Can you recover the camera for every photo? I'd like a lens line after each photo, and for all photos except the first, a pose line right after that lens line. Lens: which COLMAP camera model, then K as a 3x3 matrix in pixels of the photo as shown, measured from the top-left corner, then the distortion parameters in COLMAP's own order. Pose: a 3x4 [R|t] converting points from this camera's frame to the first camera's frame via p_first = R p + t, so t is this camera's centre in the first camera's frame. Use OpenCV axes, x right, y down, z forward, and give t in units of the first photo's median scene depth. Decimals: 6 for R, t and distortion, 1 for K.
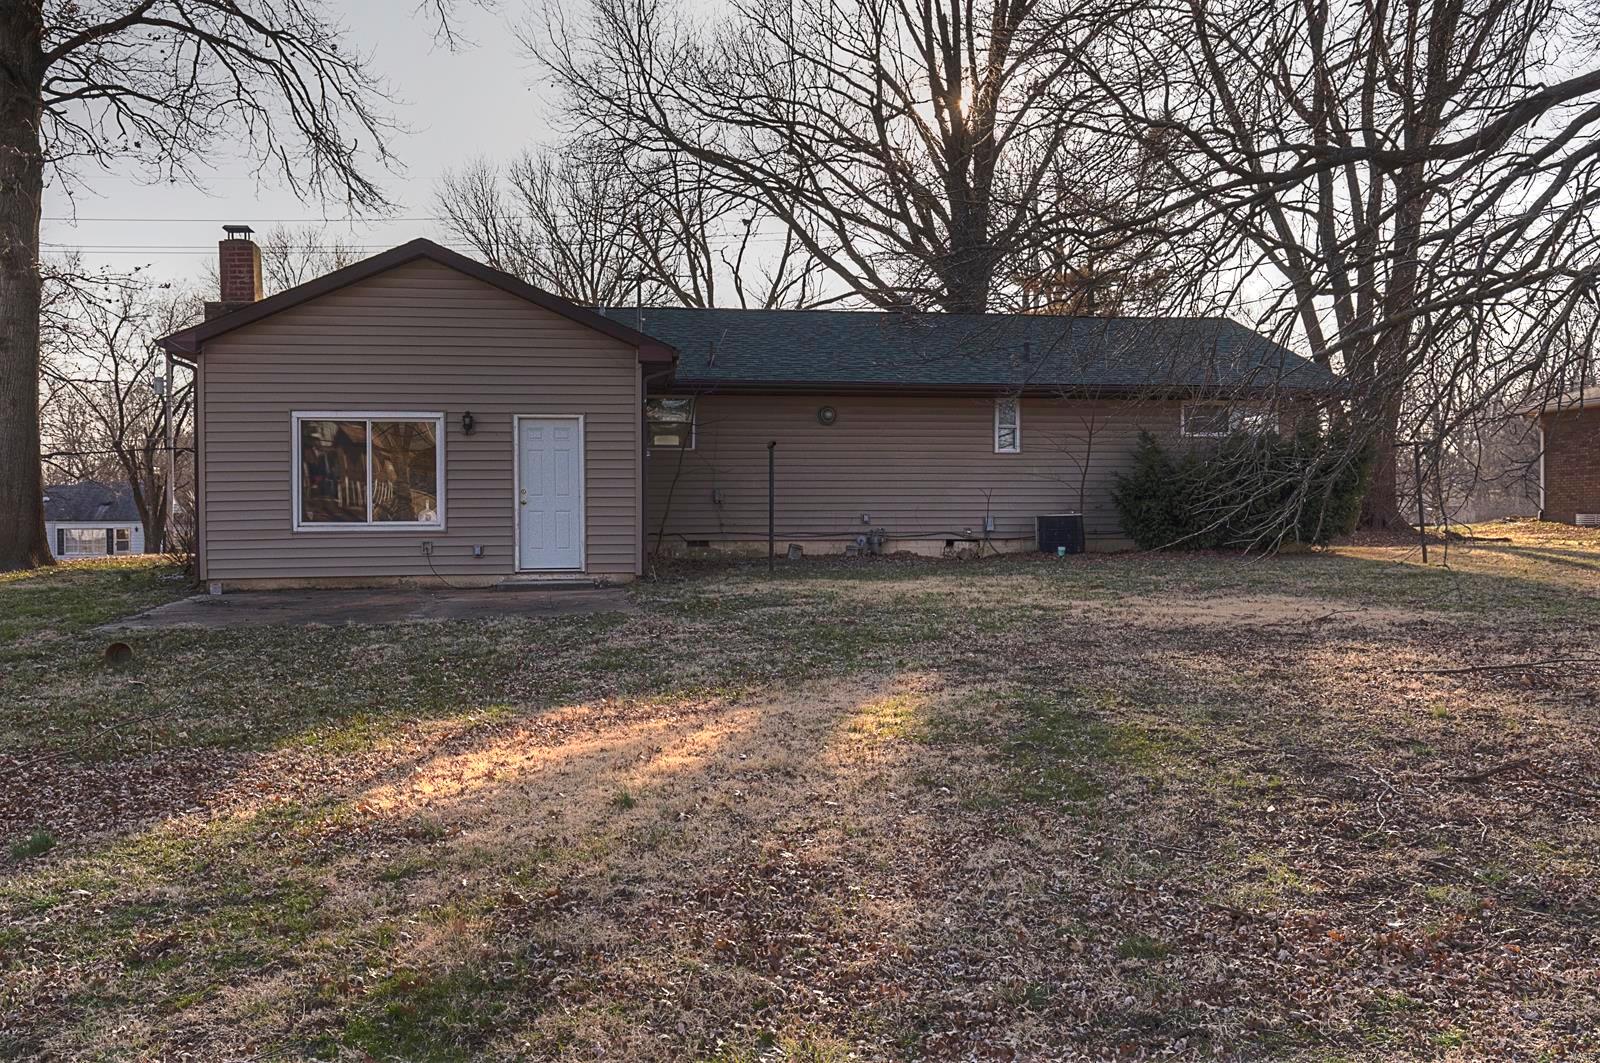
lens RADIAL K [[1400.5, 0, 800.0], [0, 1400.5, 531.5], [0, 0, 1]] dist [0.002476, 0.000164]
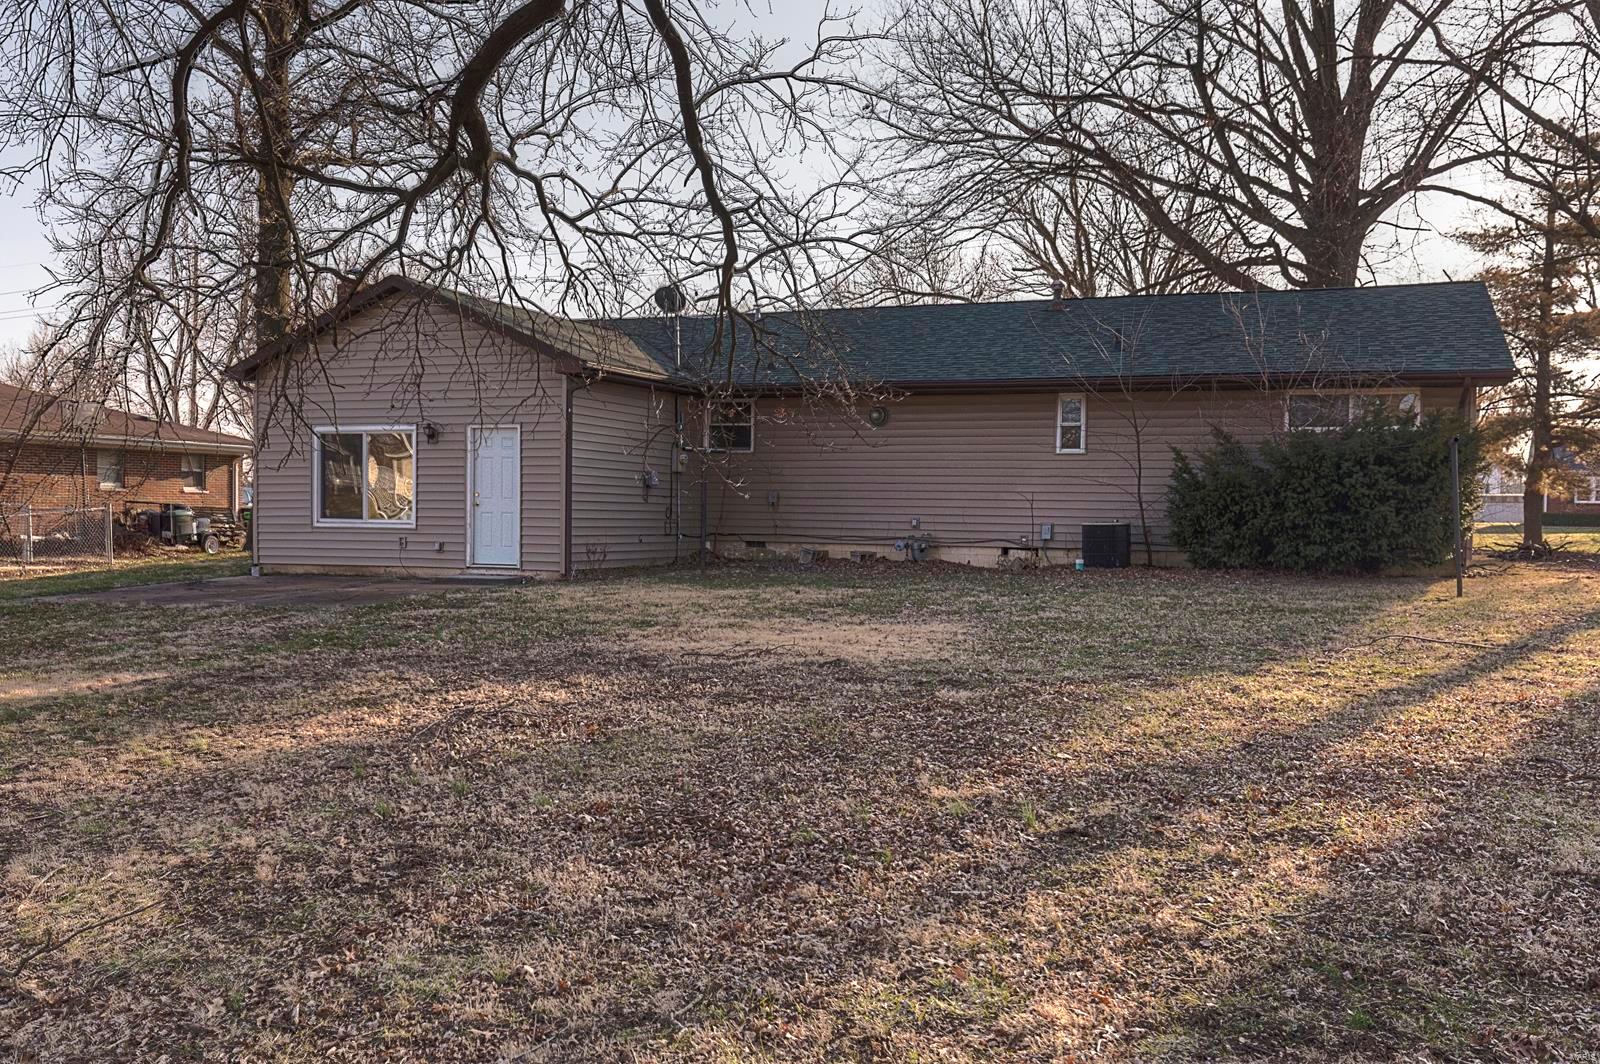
lens RADIAL K [[1400.5, 0, 800.0], [0, 1400.5, 532.0], [0, 0, 1]] dist [0.002476, 0.000164]
pose [[0.860908, 0.024025, -0.508192, 0.580566], [-0.018912, 0.999705, 0.015224, -0.020192], [0.508408, -0.003496, 0.861109, 0.169266]]
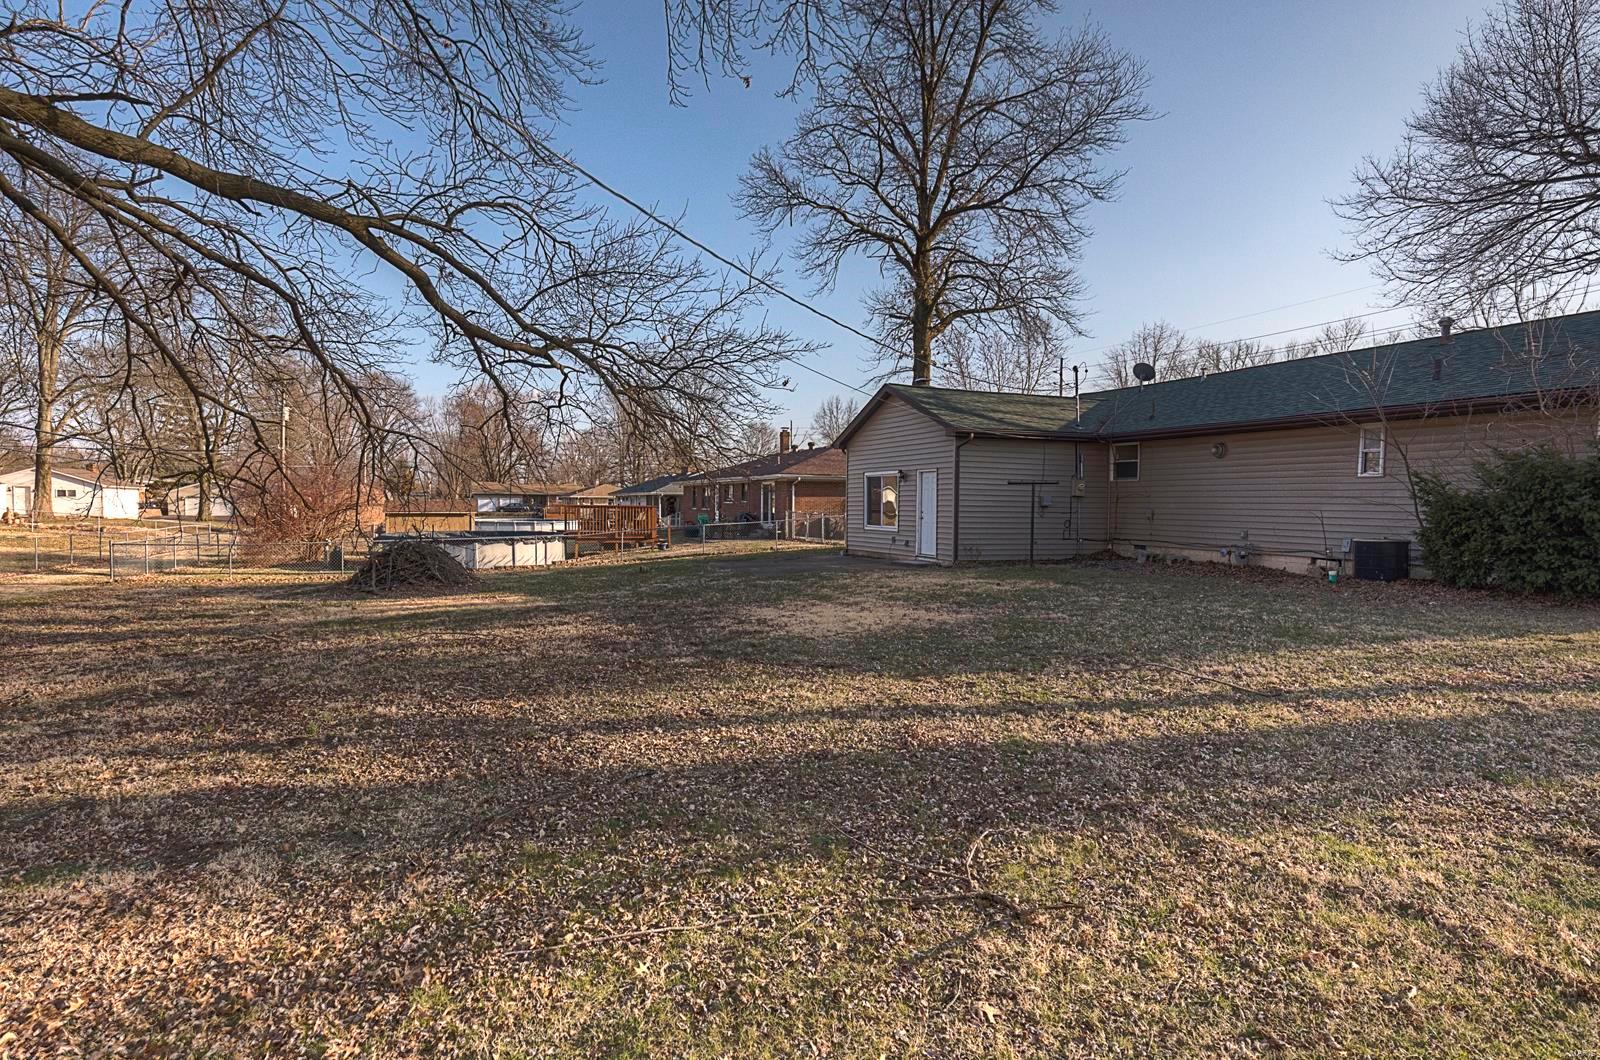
lens RADIAL K [[827.9, 0, 800.0], [0, 827.9, 530.0], [0, 0, 1]] dist [-0.000688, 0.000293]
pose [[0.210007, 0.039778, -0.976890, 0.821194], [-0.015485, 0.999182, 0.037357, -0.042281], [0.977577, 0.007282, 0.210452, 0.597673]]
